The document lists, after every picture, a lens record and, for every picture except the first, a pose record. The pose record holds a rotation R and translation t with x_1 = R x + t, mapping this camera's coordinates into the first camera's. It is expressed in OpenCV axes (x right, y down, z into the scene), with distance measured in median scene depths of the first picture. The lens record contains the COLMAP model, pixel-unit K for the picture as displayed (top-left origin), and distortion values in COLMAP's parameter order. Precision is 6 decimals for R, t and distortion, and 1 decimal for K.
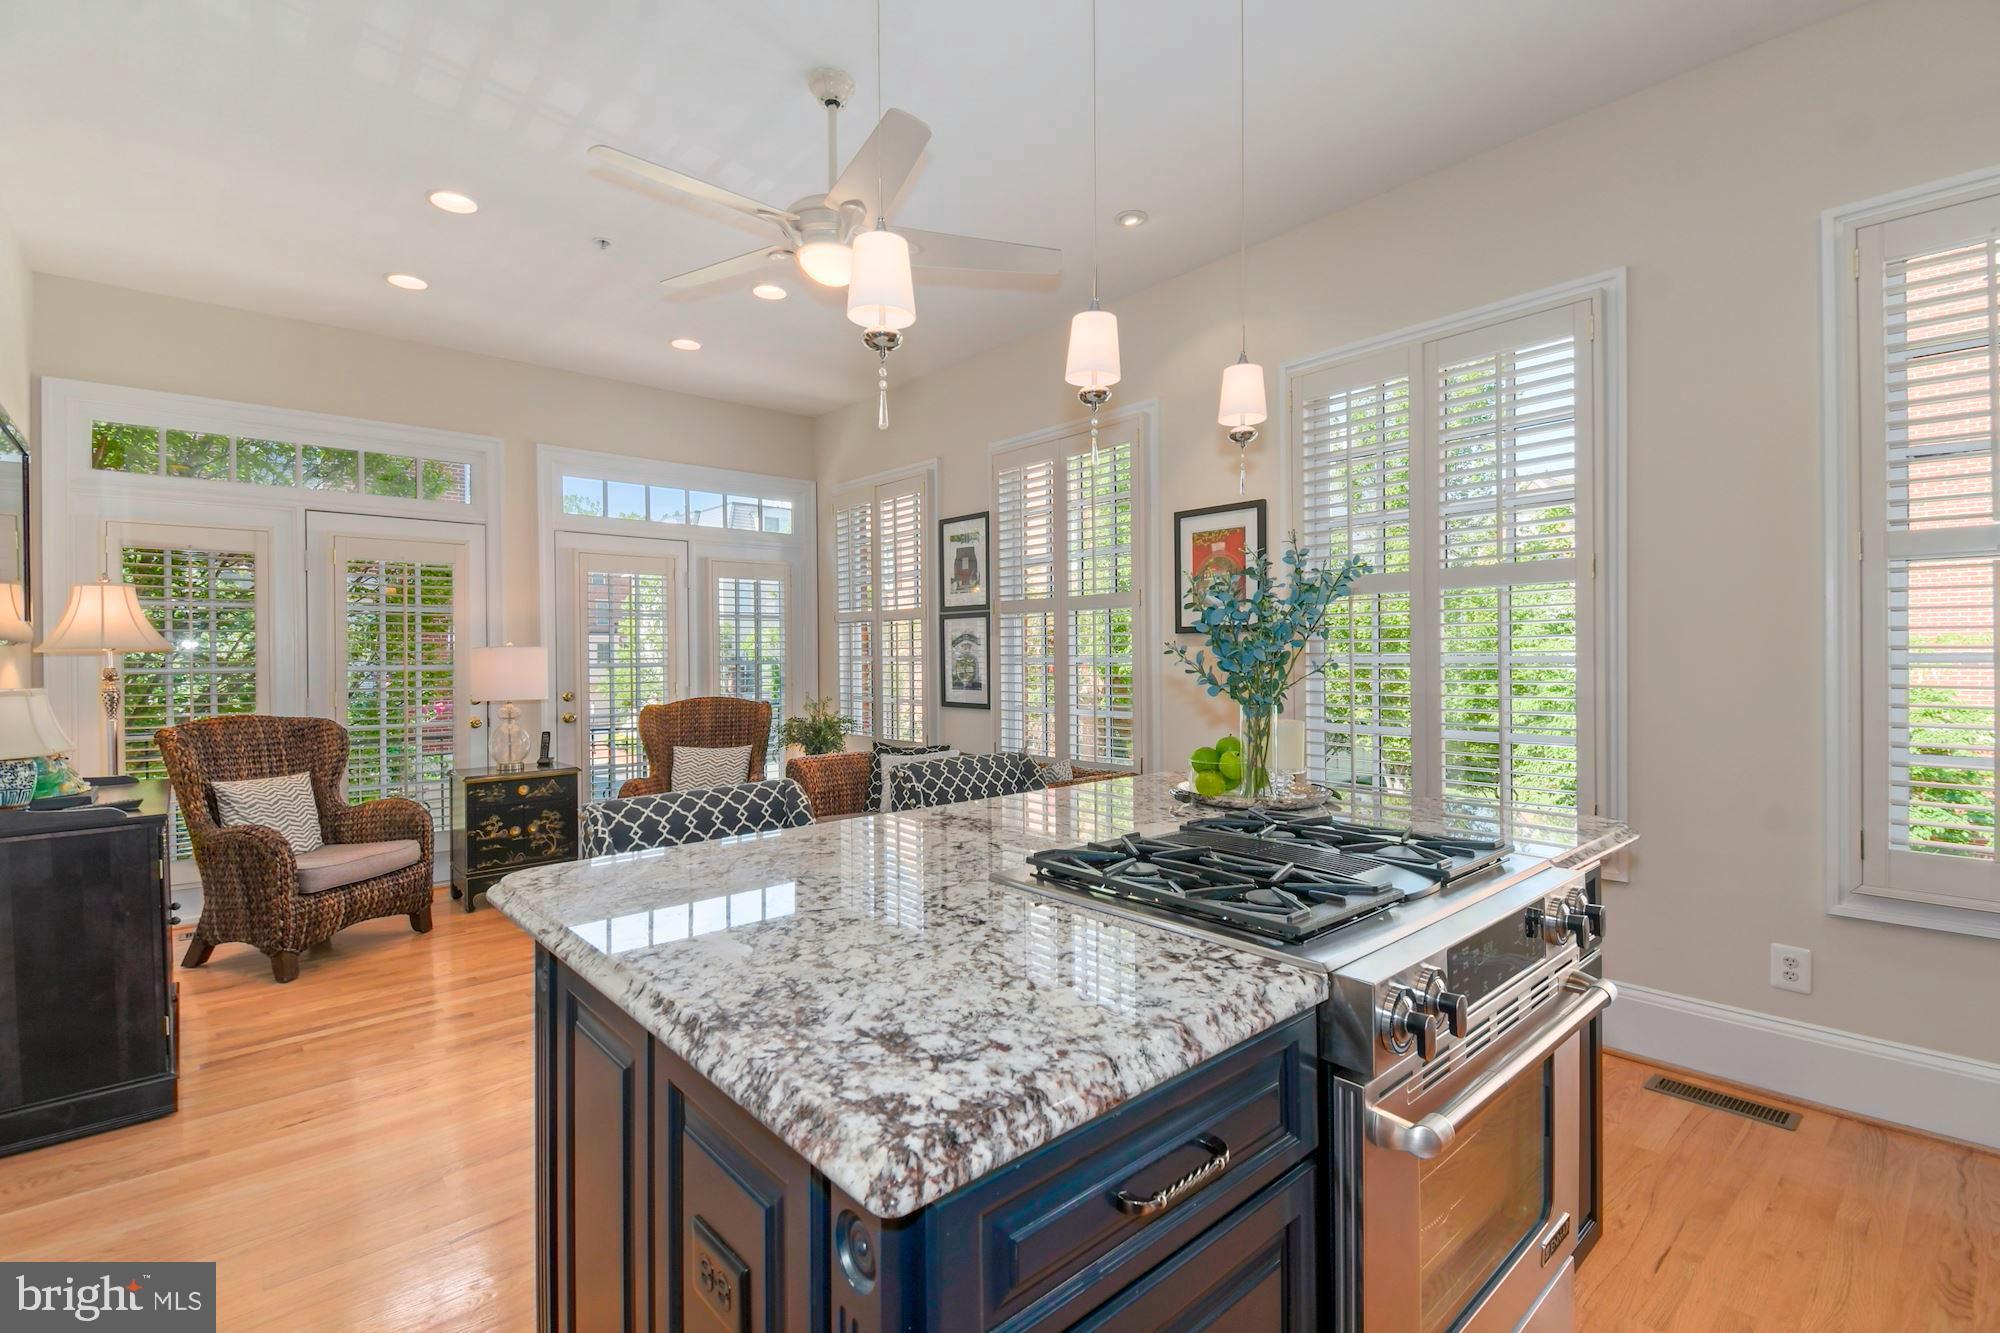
lens RADIAL K [[904.2, 0, 1000.8], [0, 904.2, 652.1], [0, 0, 1]] dist [0.034153, -0.017811]
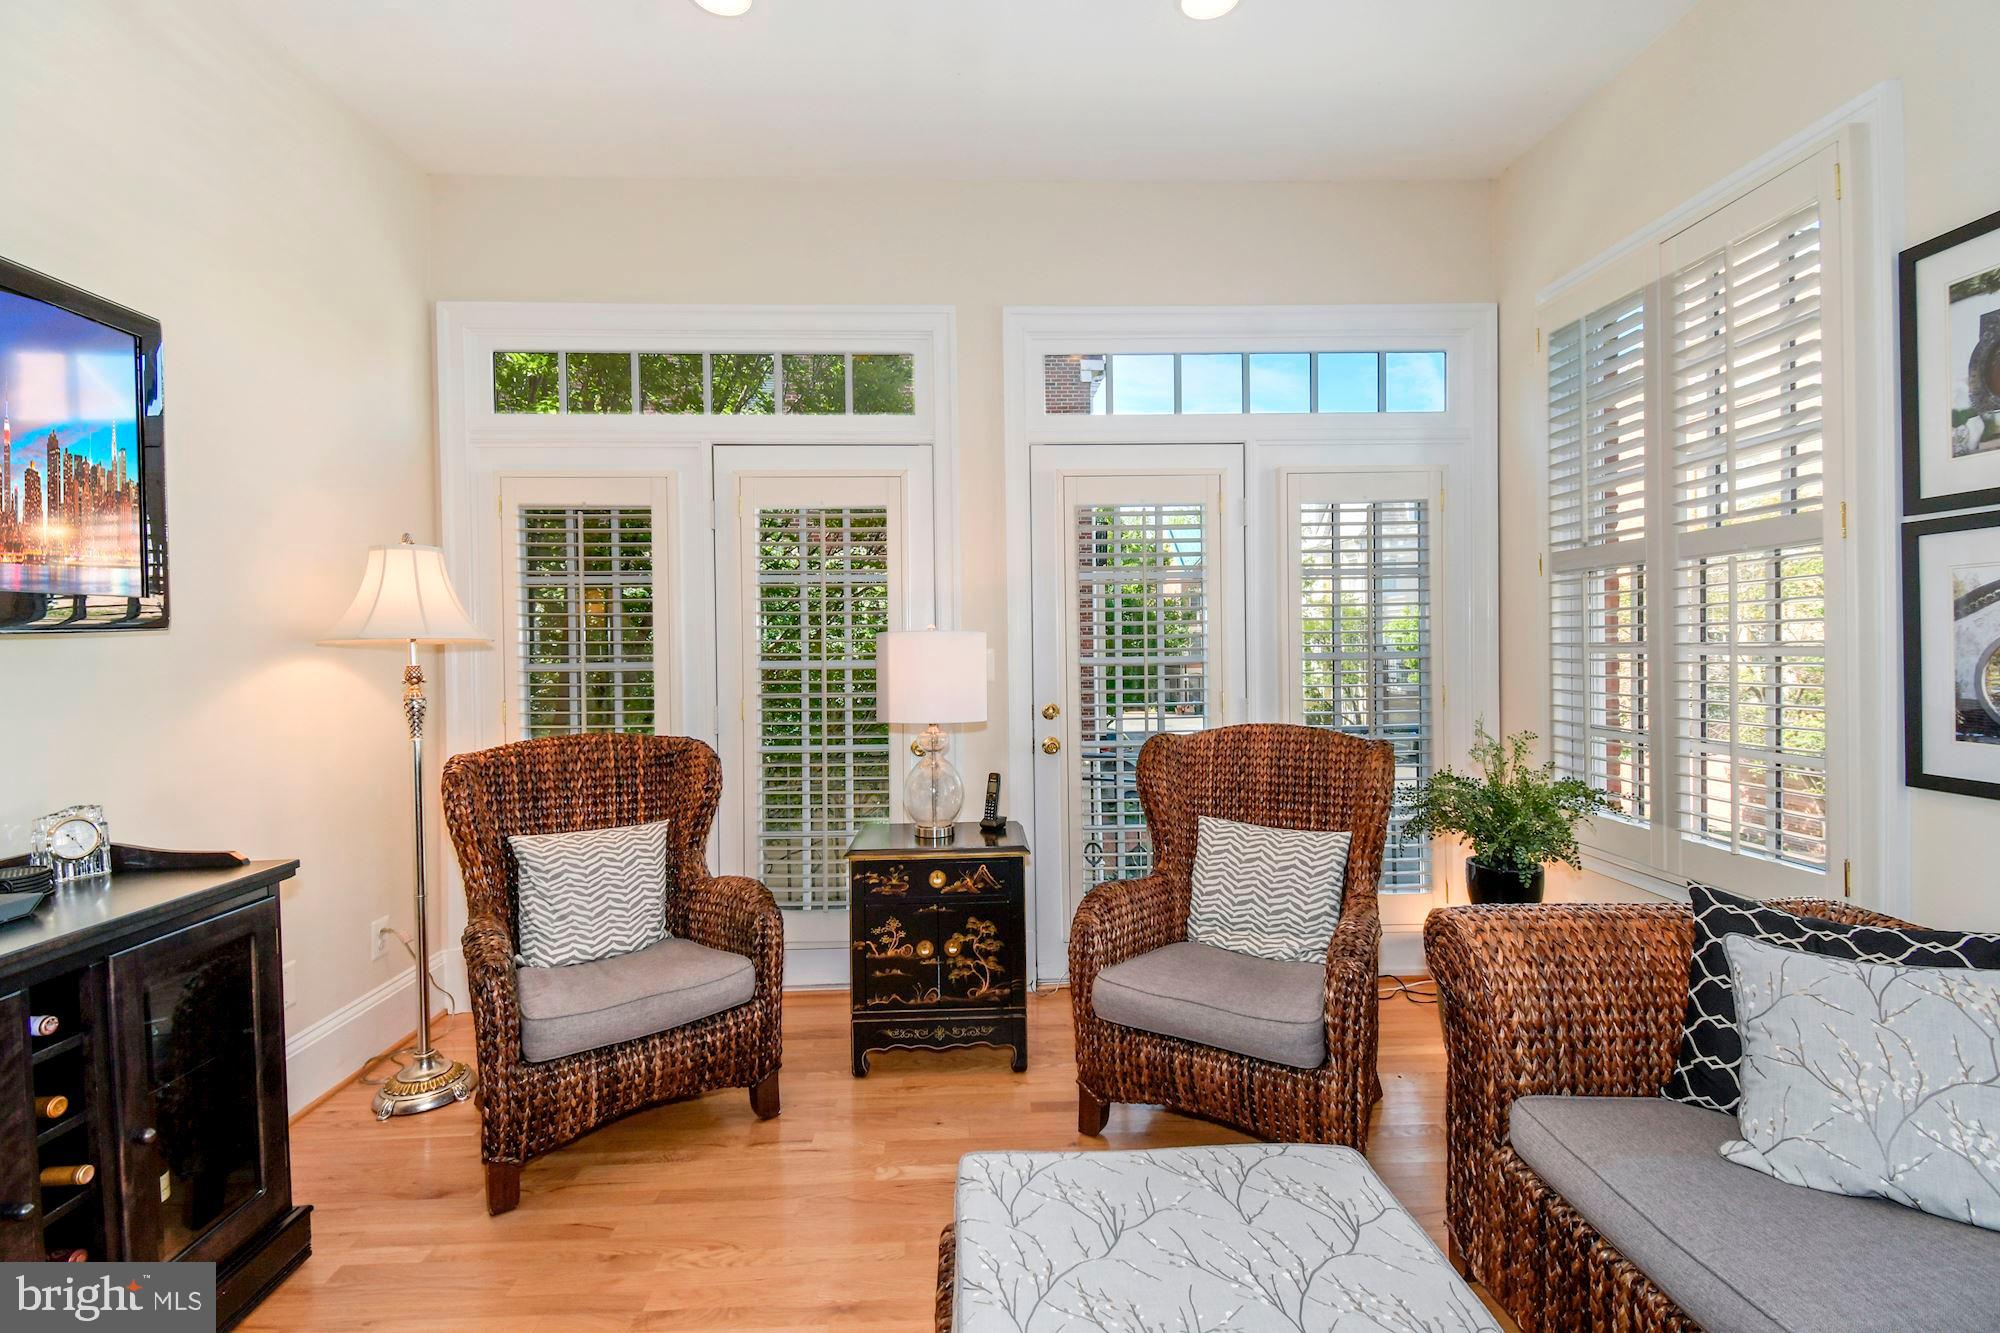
lens RADIAL K [[904.2, 0, 1000.8], [0, 904.2, 652.1], [0, 0, 1]] dist [0.034153, -0.017811]
pose [[0.773956, 0.000201, -0.633240, -0.126018], [0.009194, 0.999891, 0.011555, 0.001474], [0.633173, -0.014765, 0.773870, 0.567661]]
